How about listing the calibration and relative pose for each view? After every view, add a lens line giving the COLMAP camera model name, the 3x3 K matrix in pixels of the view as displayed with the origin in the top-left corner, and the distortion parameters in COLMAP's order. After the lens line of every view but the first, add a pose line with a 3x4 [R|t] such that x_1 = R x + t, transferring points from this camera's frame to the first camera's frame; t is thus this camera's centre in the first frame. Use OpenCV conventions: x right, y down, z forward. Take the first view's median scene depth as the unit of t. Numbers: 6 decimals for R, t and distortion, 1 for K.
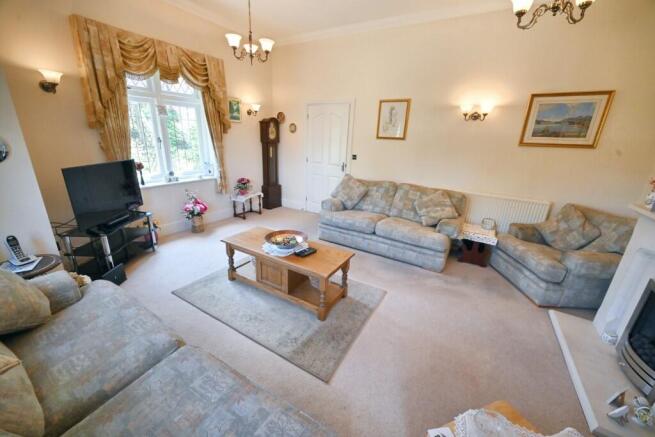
lens RADIAL K [[256.9, 0, 327.8], [0, 256.9, 218.1], [0, 0, 1]] dist [-0.002584, 0.000049]
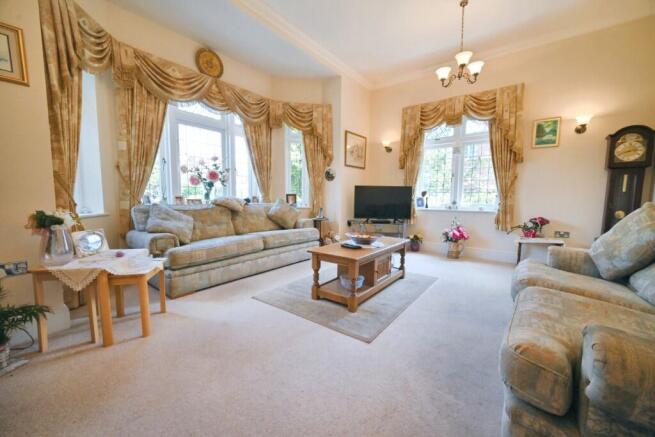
lens RADIAL K [[256.9, 0, 328.2], [0, 256.9, 217.1], [0, 0, 1]] dist [-0.002584, 0.000049]
pose [[-0.099918, 0.042143, -0.994103, 0.581681], [-0.316775, 0.945769, 0.071933, -0.015118], [0.943223, 0.322095, -0.081149, 0.575542]]
